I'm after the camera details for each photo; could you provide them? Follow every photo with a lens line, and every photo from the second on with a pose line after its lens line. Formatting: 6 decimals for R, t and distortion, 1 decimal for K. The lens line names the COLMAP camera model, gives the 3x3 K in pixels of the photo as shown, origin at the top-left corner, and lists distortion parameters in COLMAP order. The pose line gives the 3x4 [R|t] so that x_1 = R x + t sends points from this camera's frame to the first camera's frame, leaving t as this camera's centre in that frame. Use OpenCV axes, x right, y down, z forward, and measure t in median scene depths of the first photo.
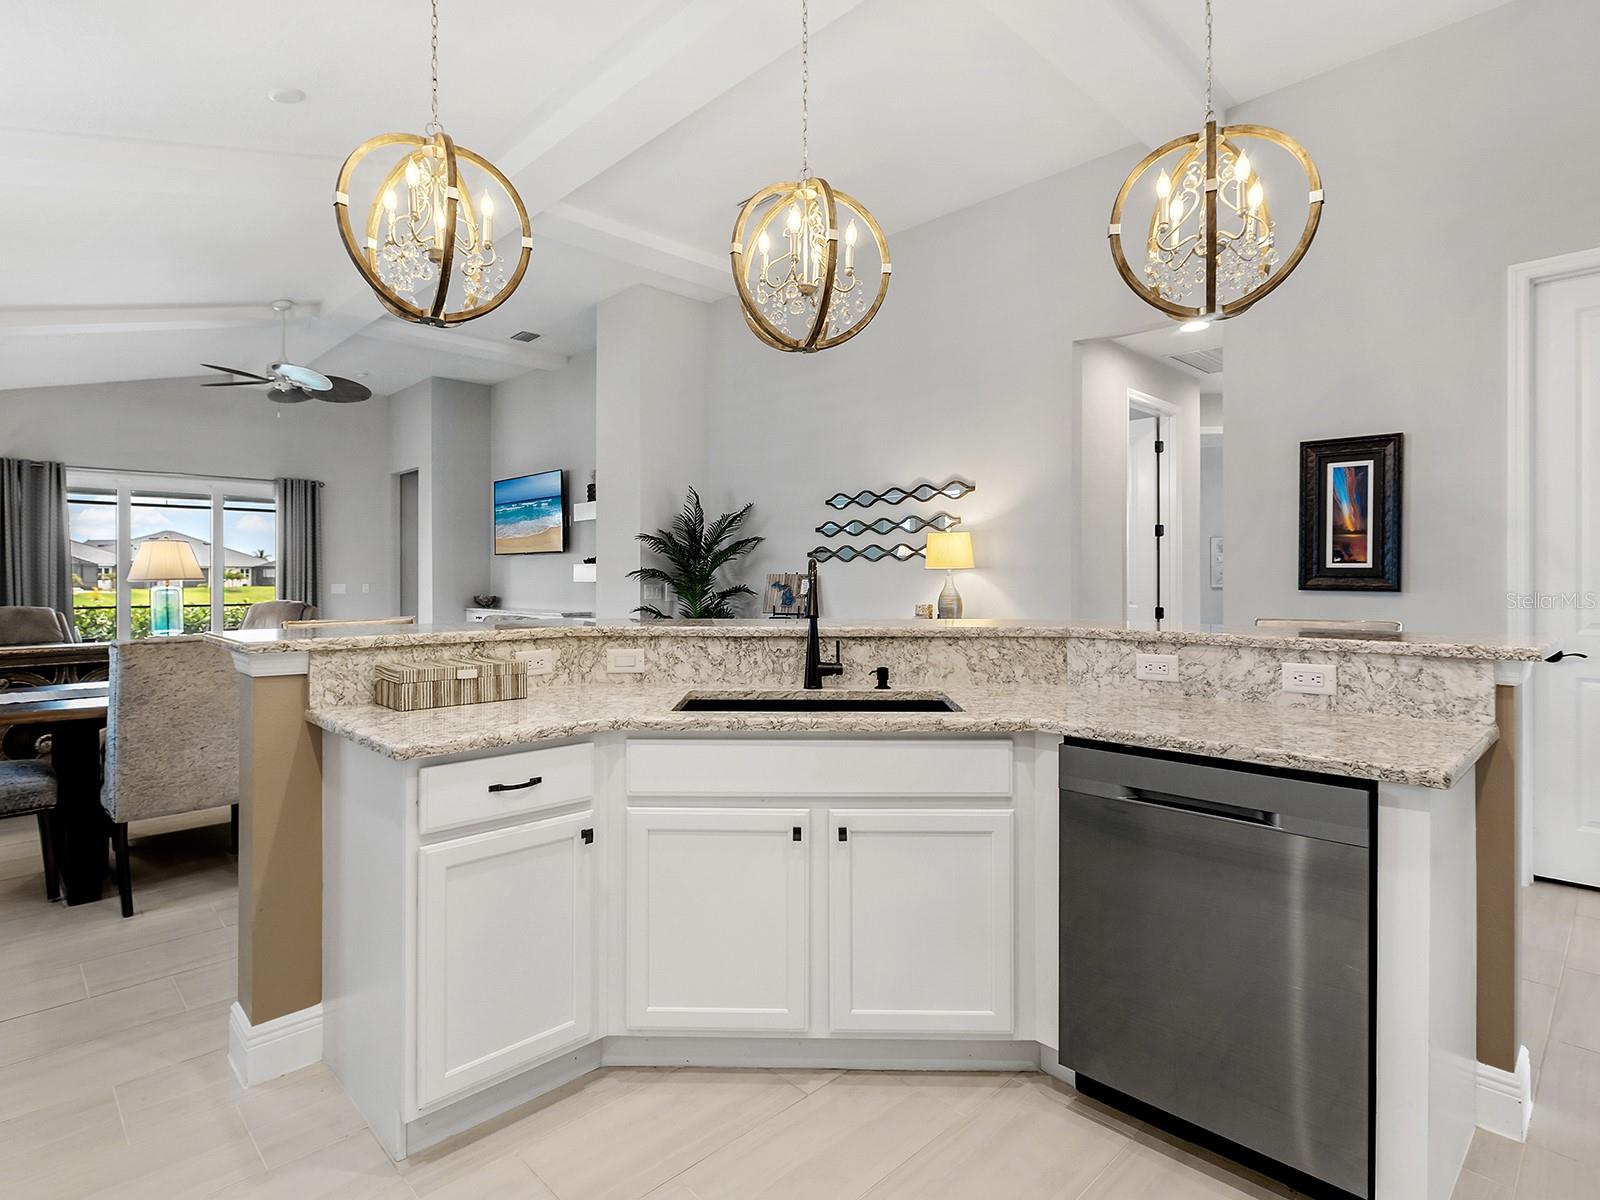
lens RADIAL K [[845.9, 0, 787.5], [0, 845.9, 576.7], [0, 0, 1]] dist [-0.000222, -0.000646]
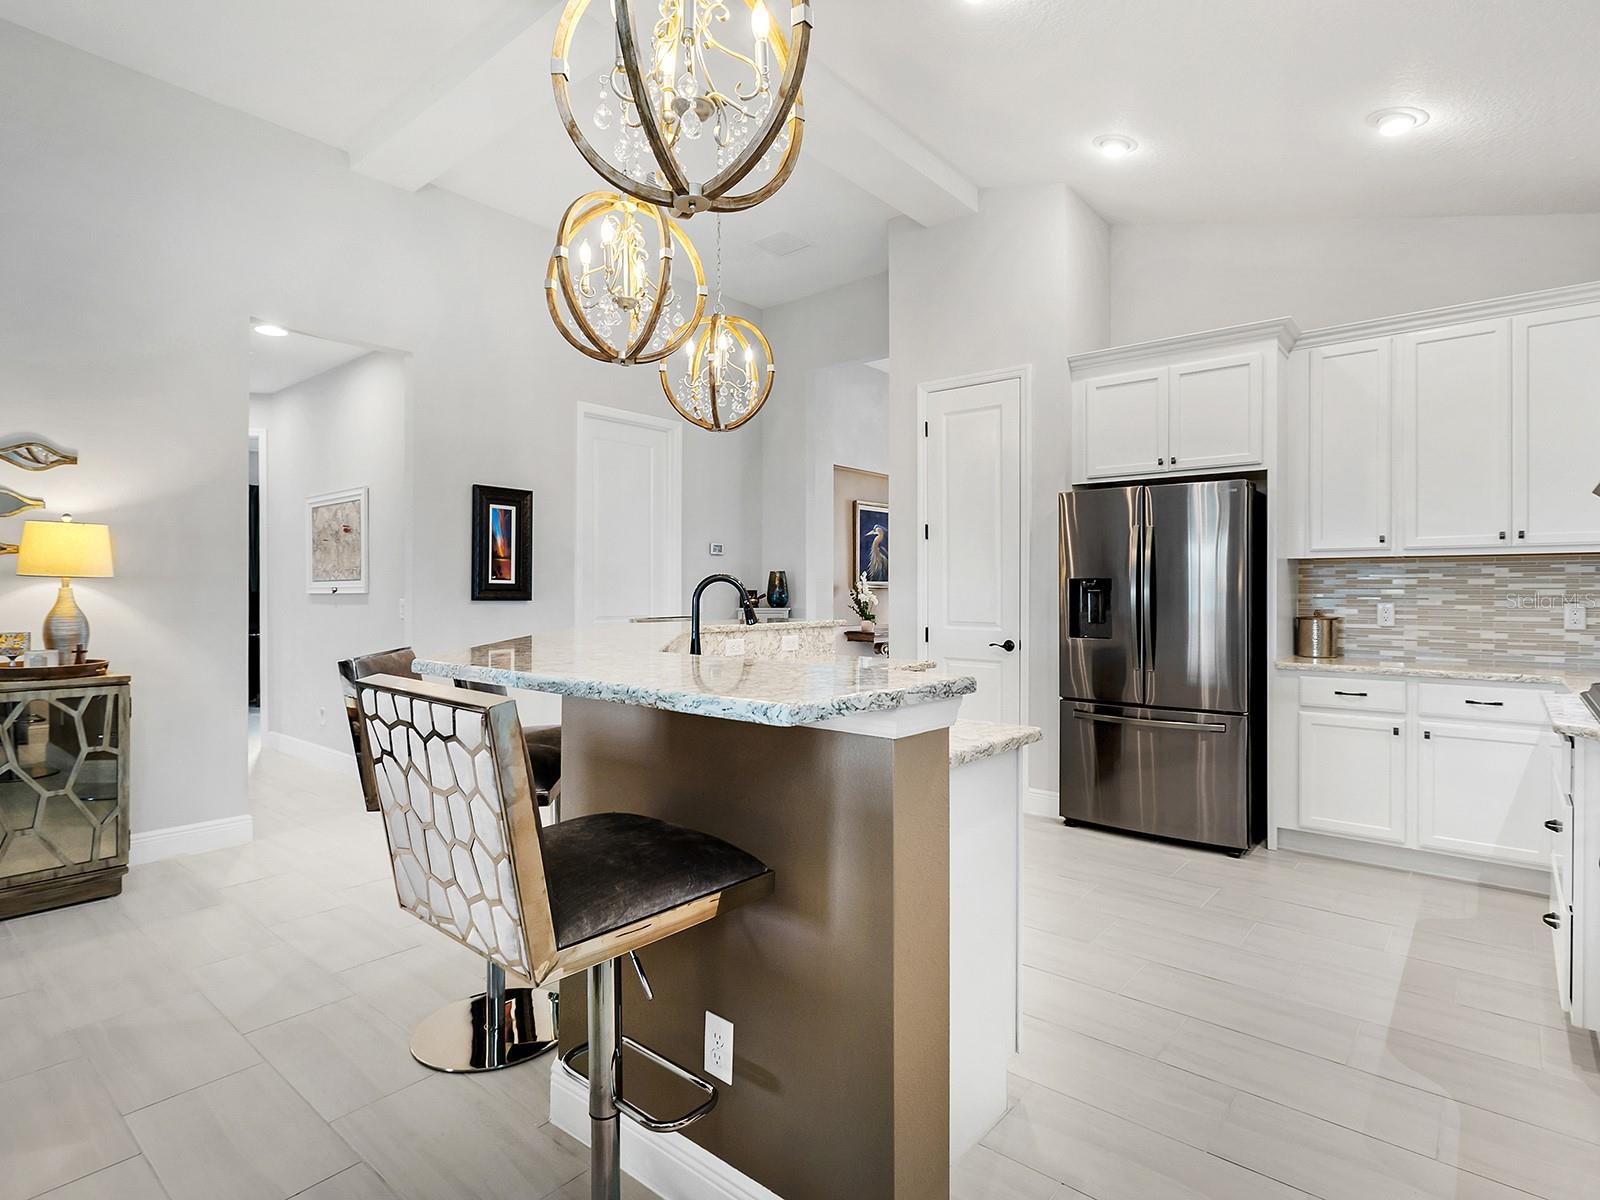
lens RADIAL K [[830.4, 0, 831.1], [0, 830.4, 590.8], [0, 0, 1]] dist [-0.000445, 0.000100]
pose [[-0.130092, 0.001785, 0.991500, -0.718467], [-0.002684, 0.999994, -0.002152, 0.002523], [-0.991498, -0.002941, -0.130086, 0.646621]]
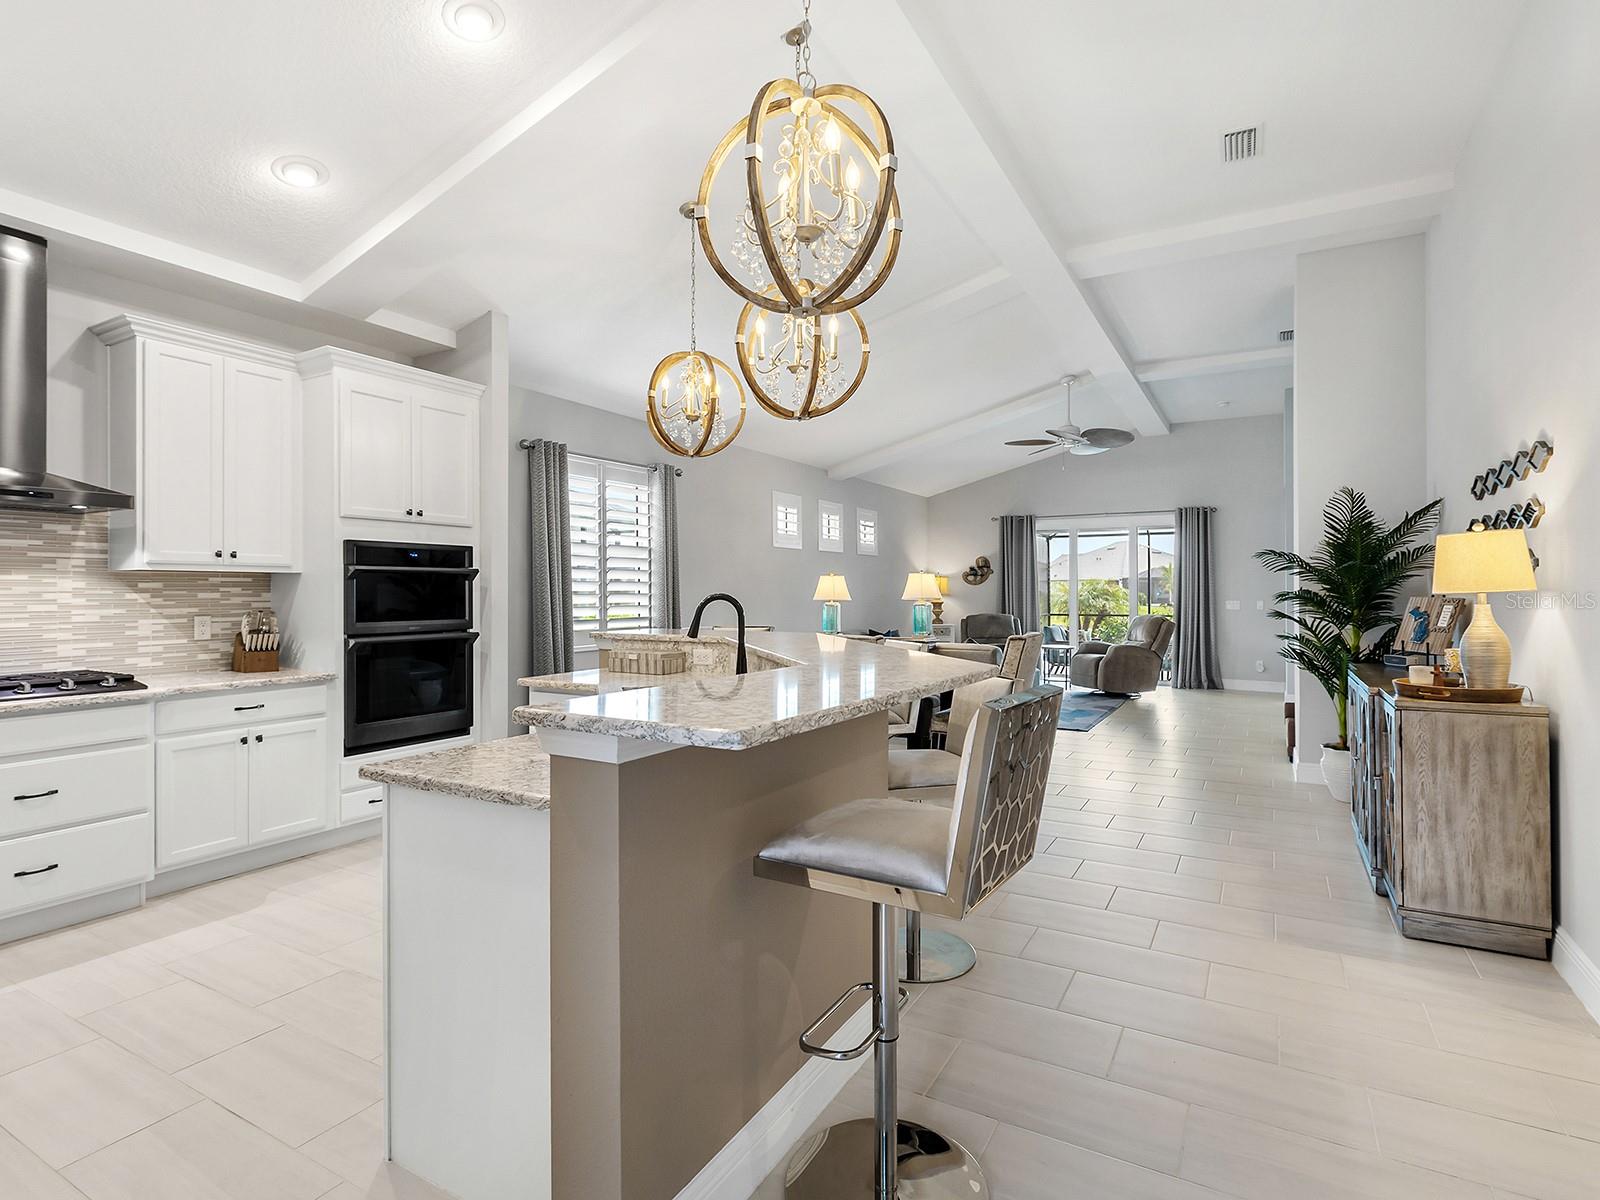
lens RADIAL K [[815.7, 0, 812.0], [0, 815.7, 596.1], [0, 0, 1]] dist [0.002120, 0.000187]
pose [[0.296913, 0.006560, -0.954882, 0.845017], [0.002776, 0.999966, 0.007733, -0.017638], [0.954900, -0.004947, 0.296885, 0.502450]]
